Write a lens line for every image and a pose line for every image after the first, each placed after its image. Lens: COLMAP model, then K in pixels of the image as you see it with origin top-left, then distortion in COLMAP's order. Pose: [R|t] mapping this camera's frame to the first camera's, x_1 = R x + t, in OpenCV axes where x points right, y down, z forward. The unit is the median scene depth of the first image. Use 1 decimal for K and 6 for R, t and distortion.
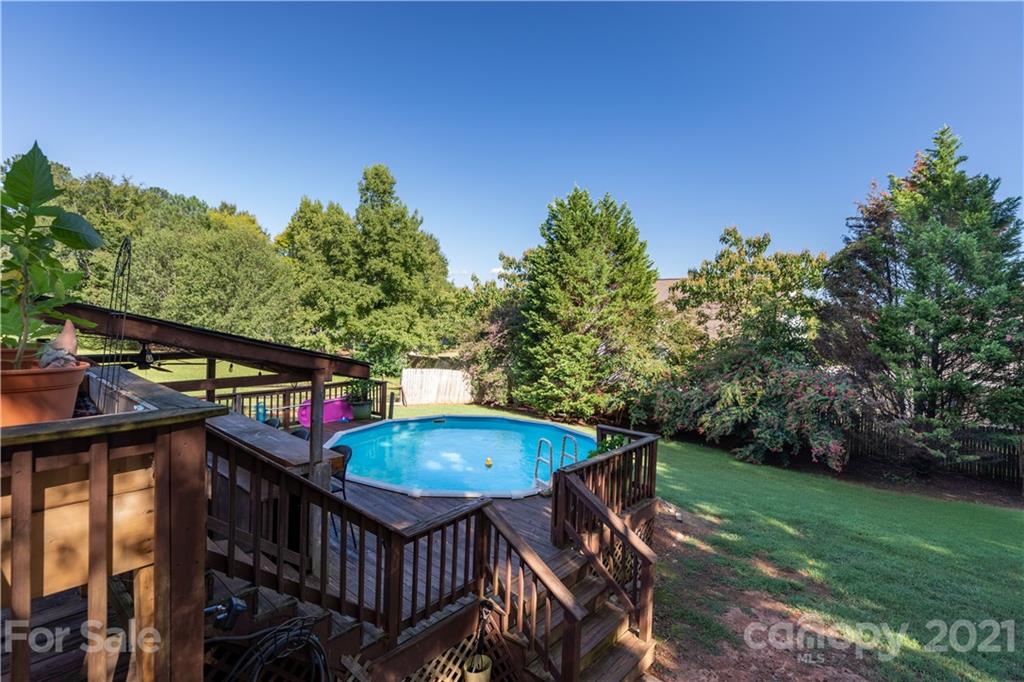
lens RADIAL K [[498.8, 0, 505.7], [0, 498.8, 331.1], [0, 0, 1]] dist [-0.002181, -0.000130]
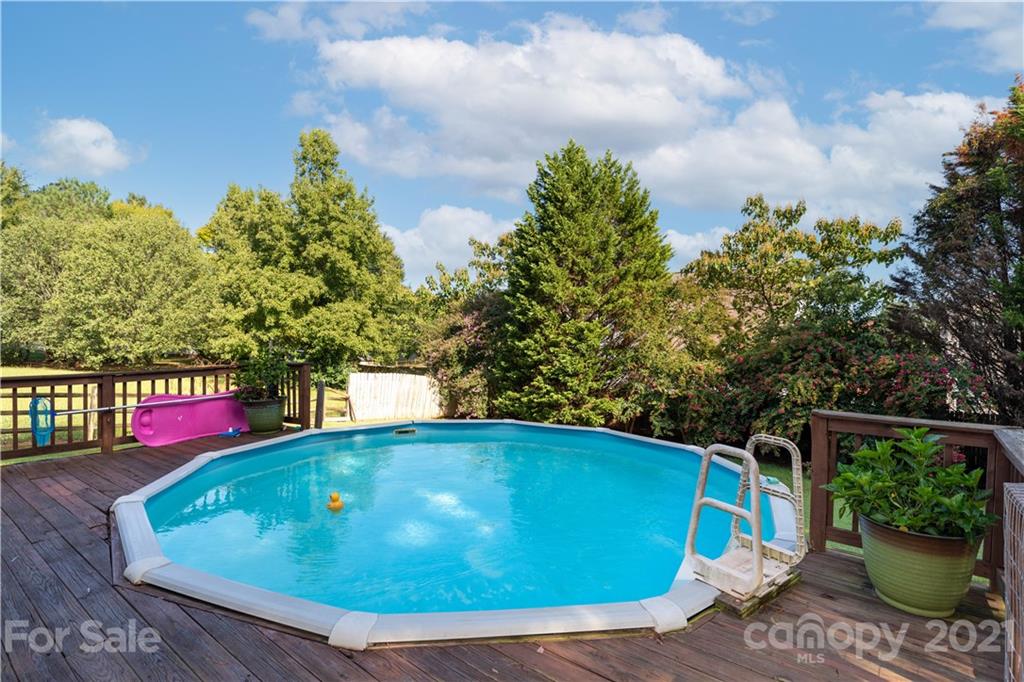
lens RADIAL K [[524.1, 0, 512.1], [0, 524.1, 347.4], [0, 0, 1]] dist [-0.002198, -0.000504]
pose [[0.996021, -0.013907, 0.088028, -0.029426], [0.014071, 0.999900, -0.001248, 0.040573], [-0.088002, 0.002481, 0.996117, 0.179804]]
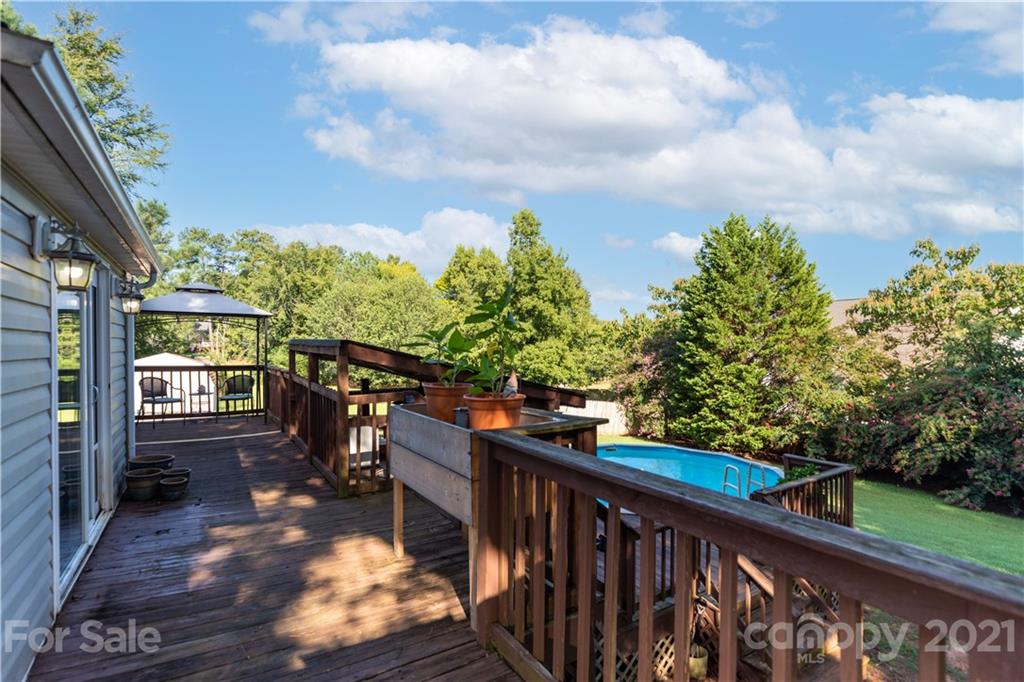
lens RADIAL K [[500.0, 0, 506.8], [0, 500.0, 347.1], [0, 0, 1]] dist [-0.000533, 0.000334]
pose [[0.962070, -0.031281, -0.271004, -0.023932], [0.022568, 0.999125, -0.035208, -0.002627], [0.271868, 0.027756, 0.961934, -0.045502]]
